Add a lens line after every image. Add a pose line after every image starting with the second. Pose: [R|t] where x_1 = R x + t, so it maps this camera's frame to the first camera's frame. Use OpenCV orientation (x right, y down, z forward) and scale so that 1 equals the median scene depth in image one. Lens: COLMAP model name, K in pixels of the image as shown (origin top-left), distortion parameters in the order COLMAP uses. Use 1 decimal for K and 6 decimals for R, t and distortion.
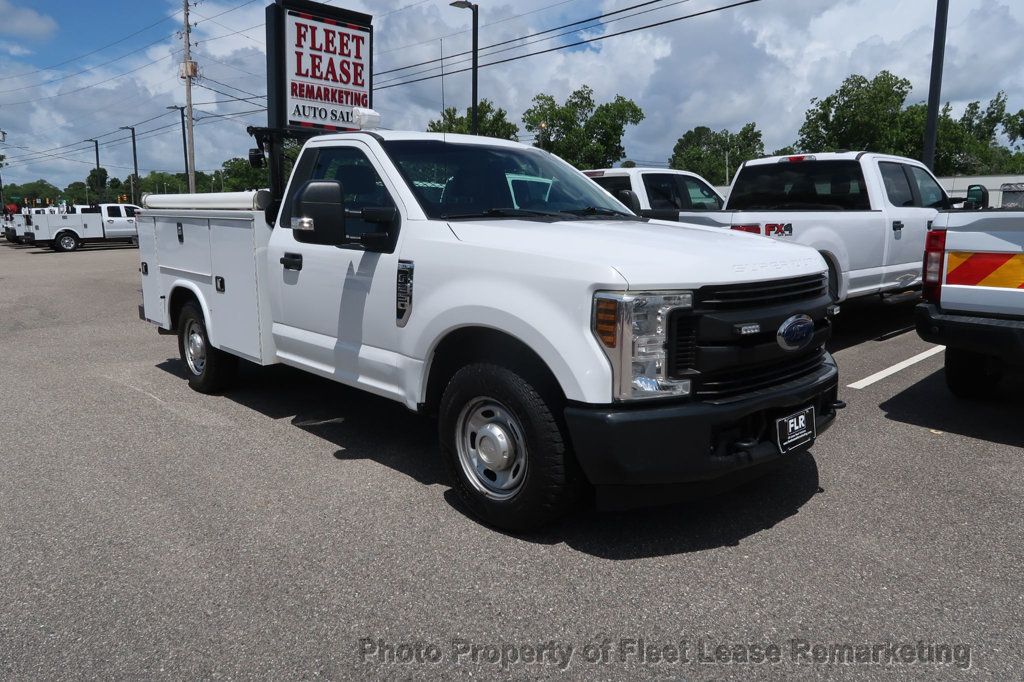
lens RADIAL K [[717.4, 0, 507.5], [0, 717.4, 342.1], [0, 0, 1]] dist [-0.033016, 0.010172]
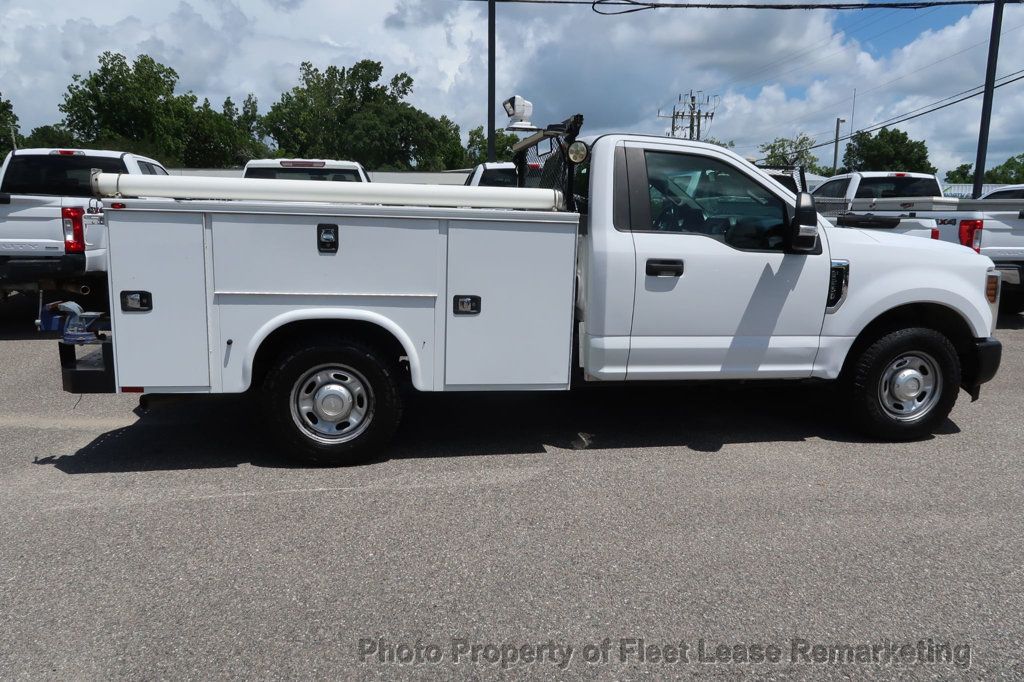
lens RADIAL K [[717.4, 0, 507.5], [0, 717.4, 342.1], [0, 0, 1]] dist [-0.033016, 0.010172]
pose [[0.562764, -0.141825, 0.814360, -0.326946], [0.125904, 0.988383, 0.085126, -0.032837], [-0.816973, 0.054625, 0.574083, 0.166879]]
